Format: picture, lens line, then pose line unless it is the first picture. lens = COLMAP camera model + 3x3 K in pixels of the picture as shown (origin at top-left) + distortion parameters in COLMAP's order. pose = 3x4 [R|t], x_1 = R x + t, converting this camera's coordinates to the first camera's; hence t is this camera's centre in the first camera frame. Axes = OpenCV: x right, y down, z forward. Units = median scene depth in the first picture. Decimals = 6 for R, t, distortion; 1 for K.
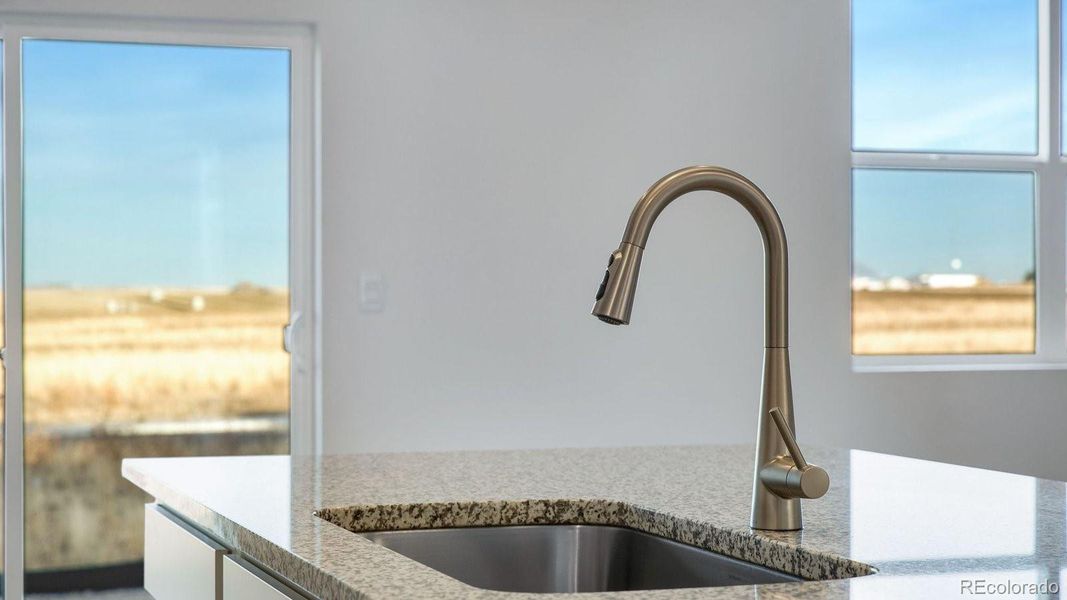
lens RADIAL K [[1981.2, 0, 534.5], [0, 1981.2, 302.2], [0, 0, 1]] dist [0.166797, 0.000000]
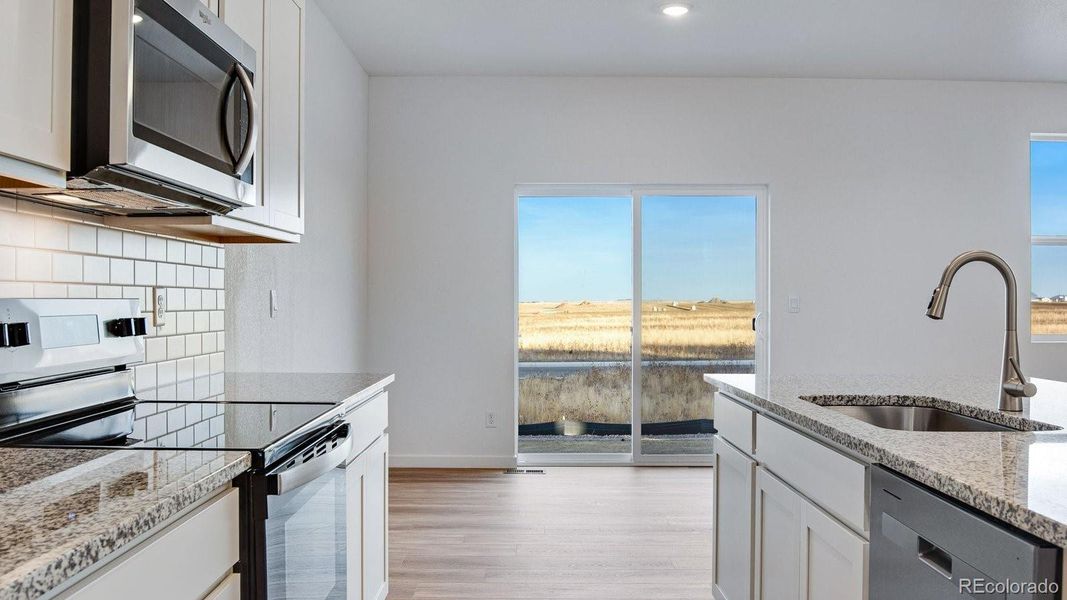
lens RADIAL K [[933.9, 0, 539.2], [0, 933.9, 304.4], [0, 0, 1]] dist [-0.016751, -0.018192]
pose [[0.951020, 0.004571, -0.309097, -0.057790], [-0.005390, 0.999984, -0.001797, -0.001761], [0.309083, 0.003375, 0.951029, -0.159405]]
